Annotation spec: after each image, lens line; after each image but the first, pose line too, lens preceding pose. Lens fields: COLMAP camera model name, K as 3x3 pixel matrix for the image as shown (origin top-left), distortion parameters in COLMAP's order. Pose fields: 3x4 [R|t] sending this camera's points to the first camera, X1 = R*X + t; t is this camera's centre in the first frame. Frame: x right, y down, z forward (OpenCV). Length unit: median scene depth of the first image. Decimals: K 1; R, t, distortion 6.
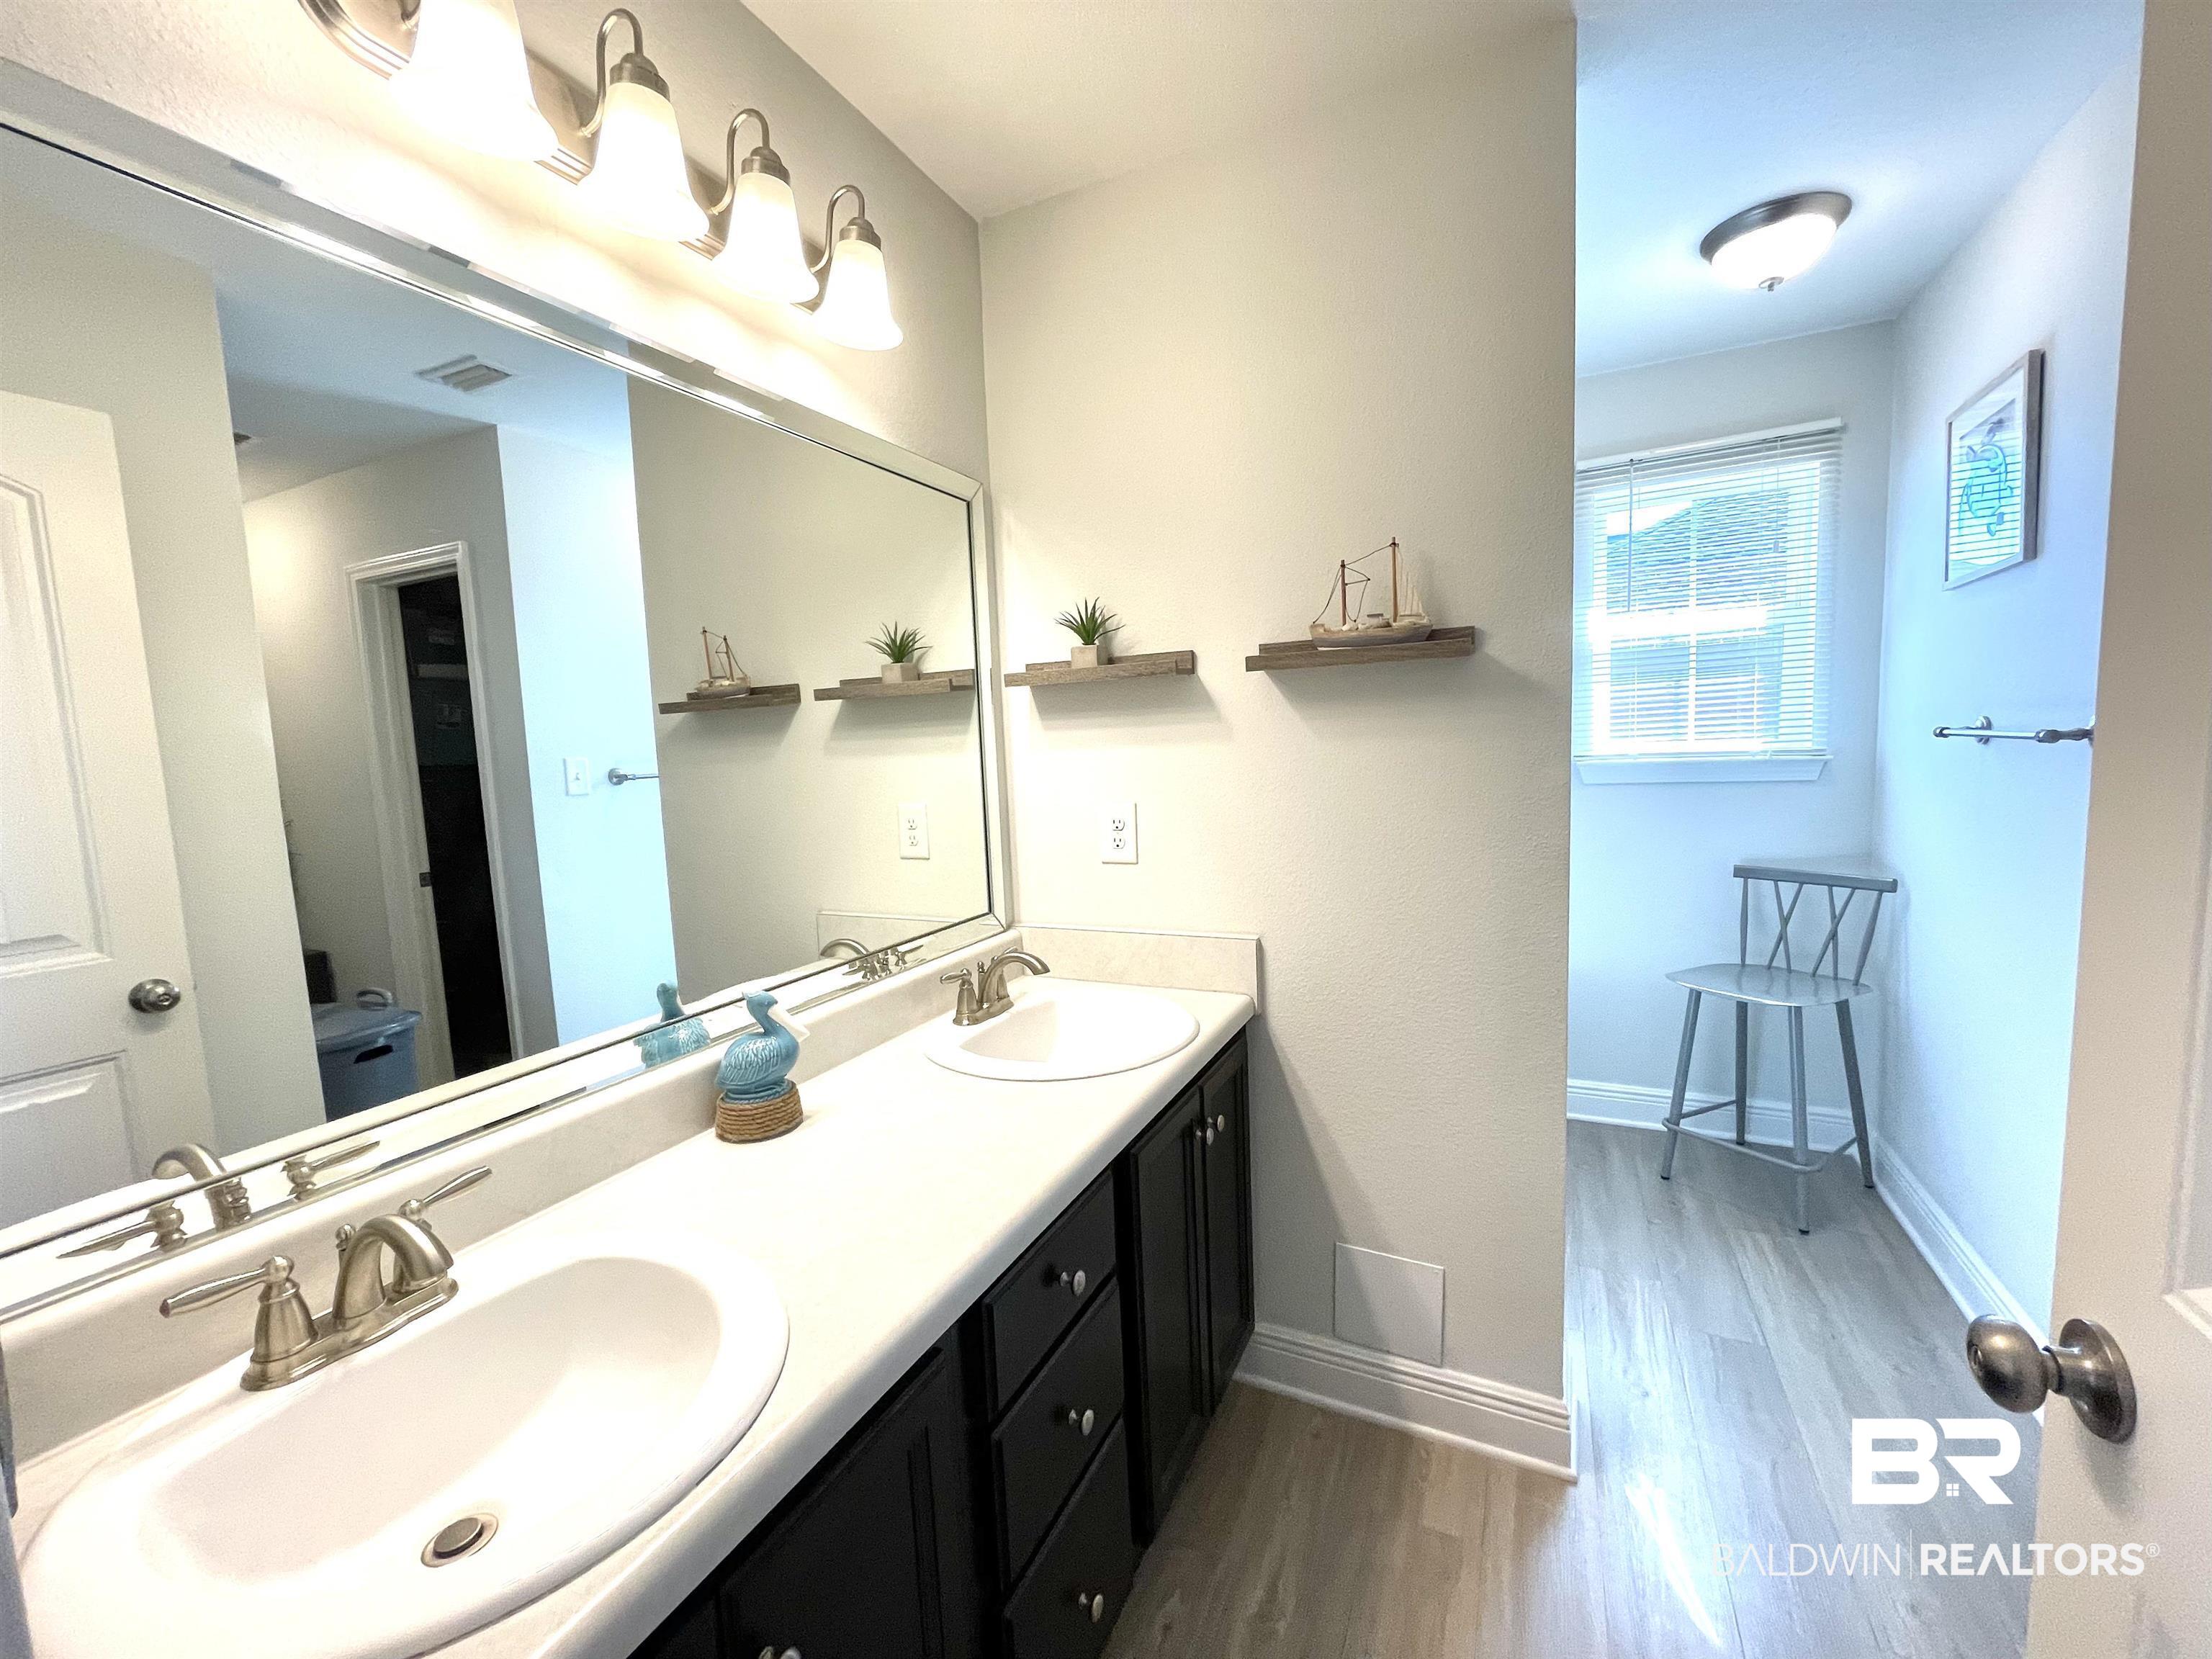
lens RADIAL K [[900.0, 0, 1106.0], [0, 900.0, 829.5], [0, 0, 1]] dist [0.018473, 0.000021]
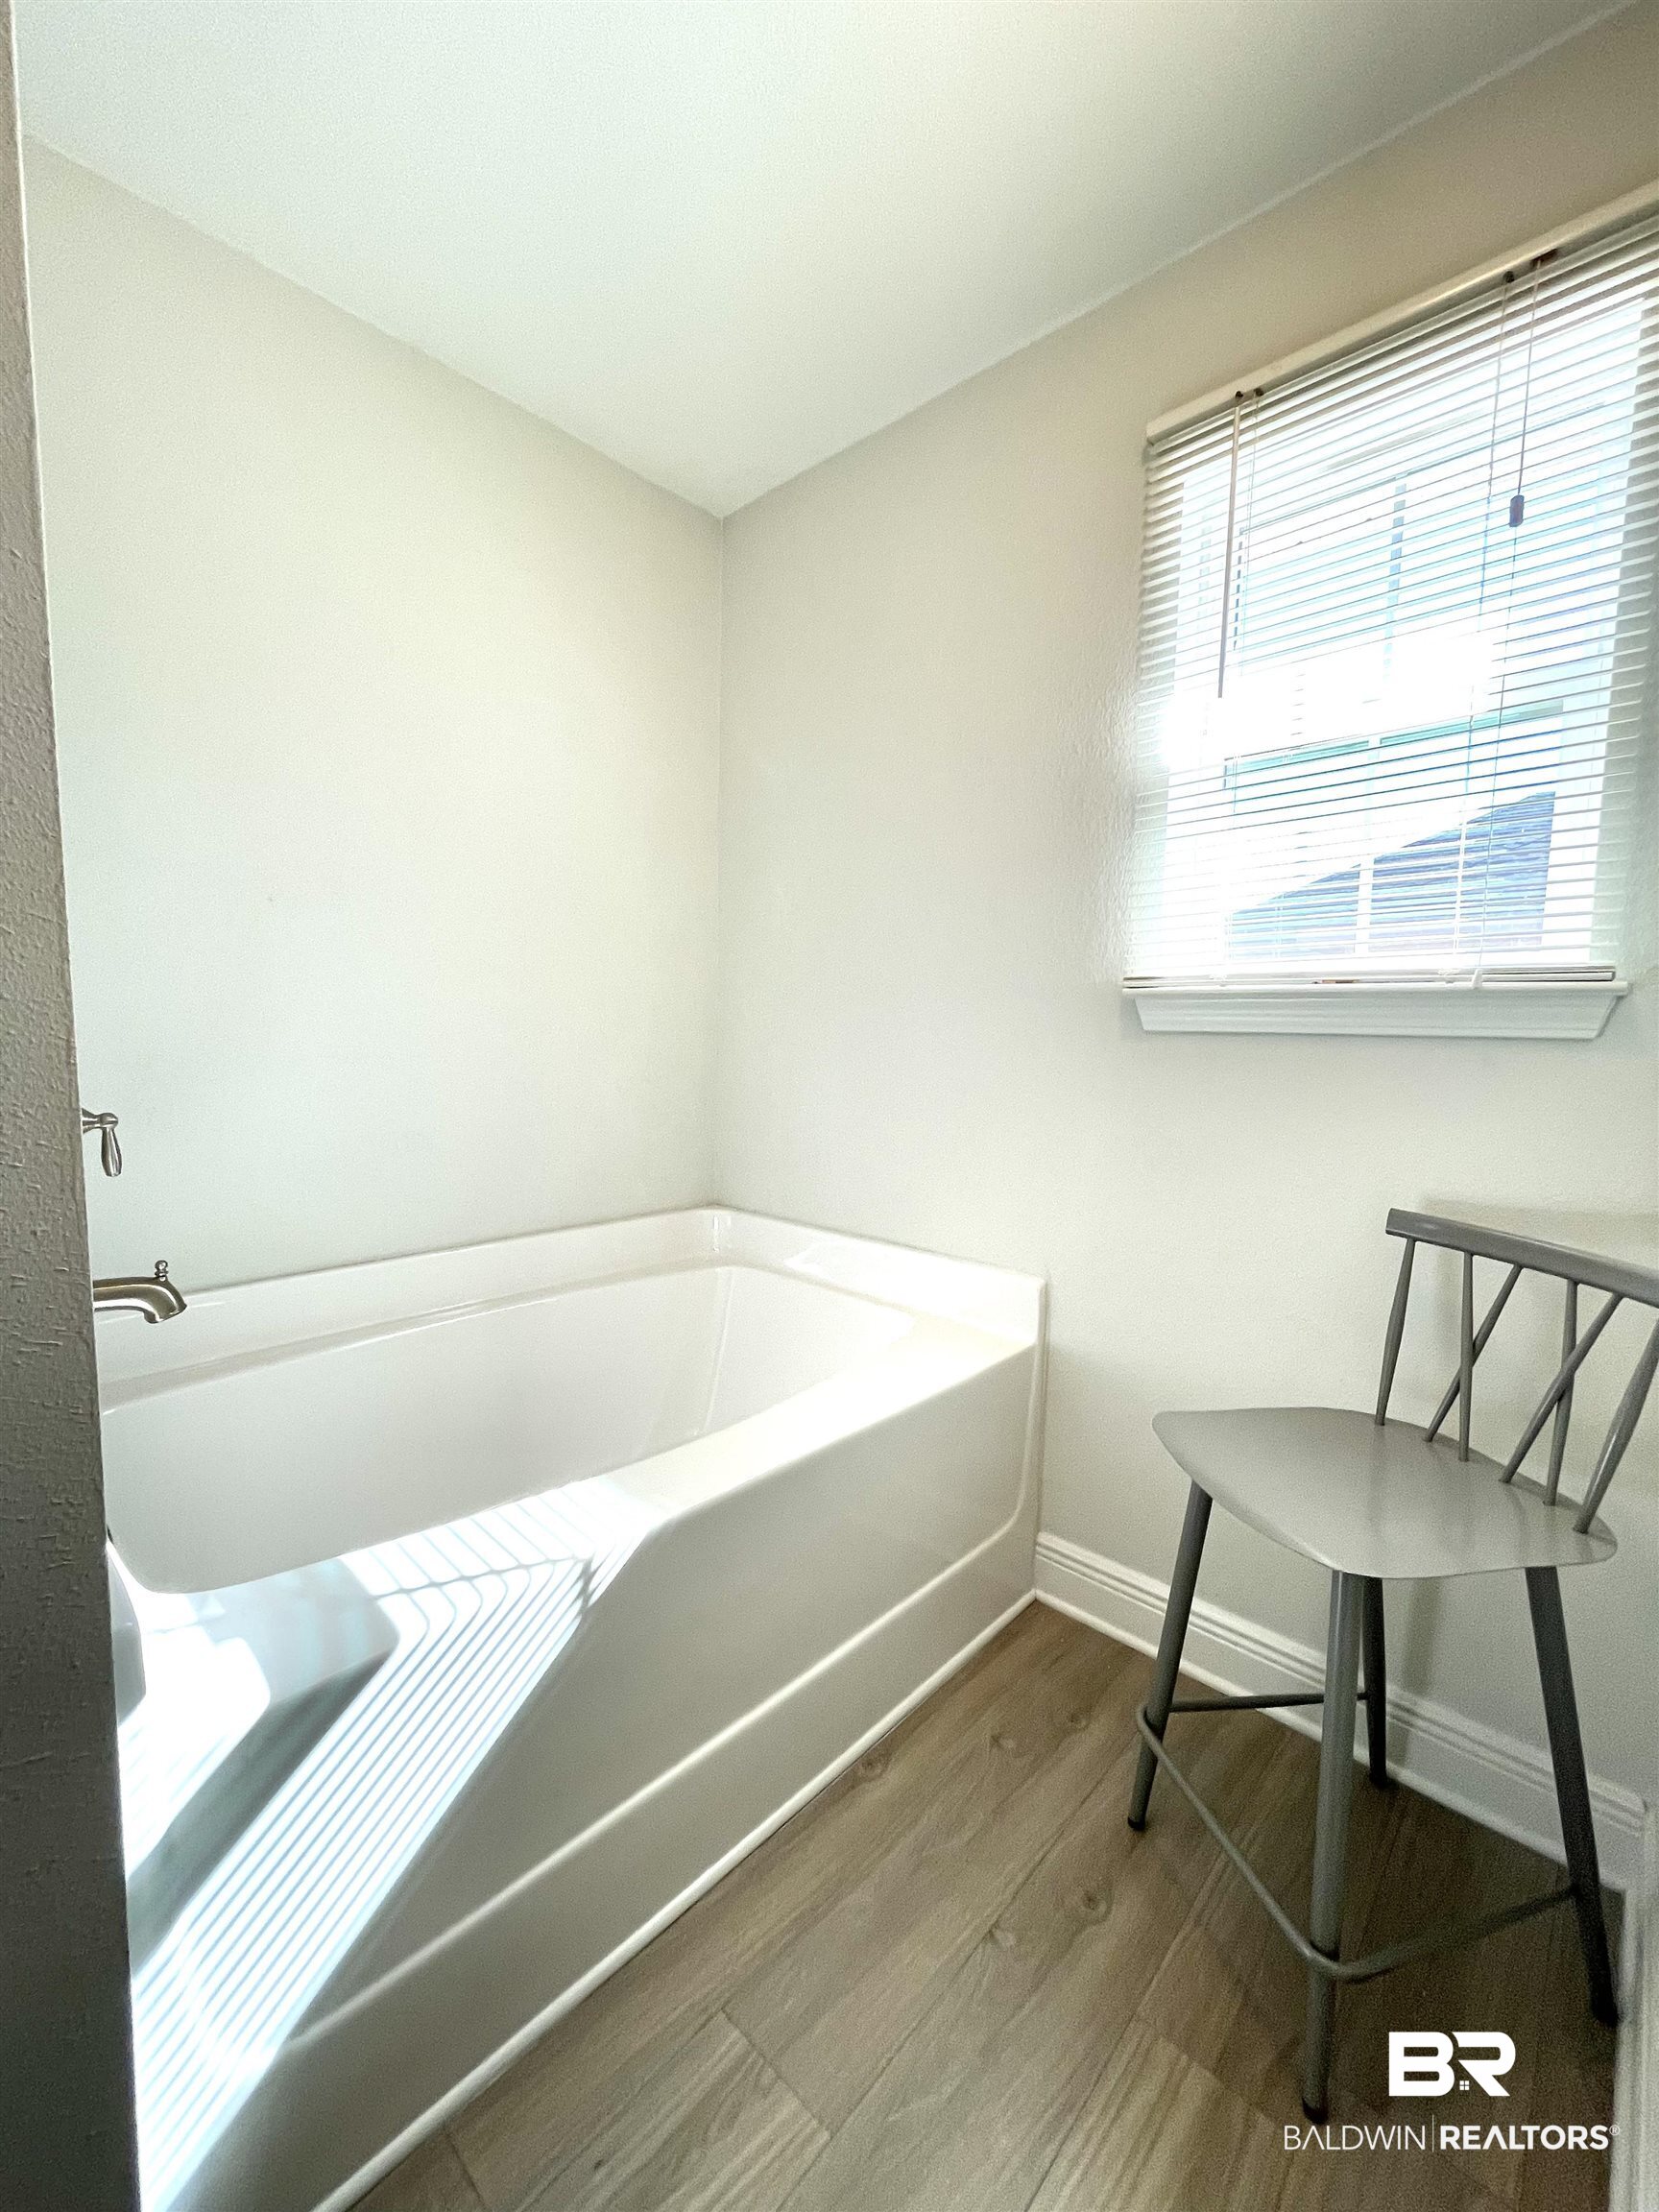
lens RADIAL K [[900.0, 0, 829.5], [0, 900.0, 1106.0], [0, 0, 1]] dist [0.018473, 0.000021]
pose [[0.954578, 0.084313, -0.285785, 0.557119], [-0.085421, 0.996308, 0.008609, 0.006084], [0.285455, 0.016194, 0.958255, 0.465793]]
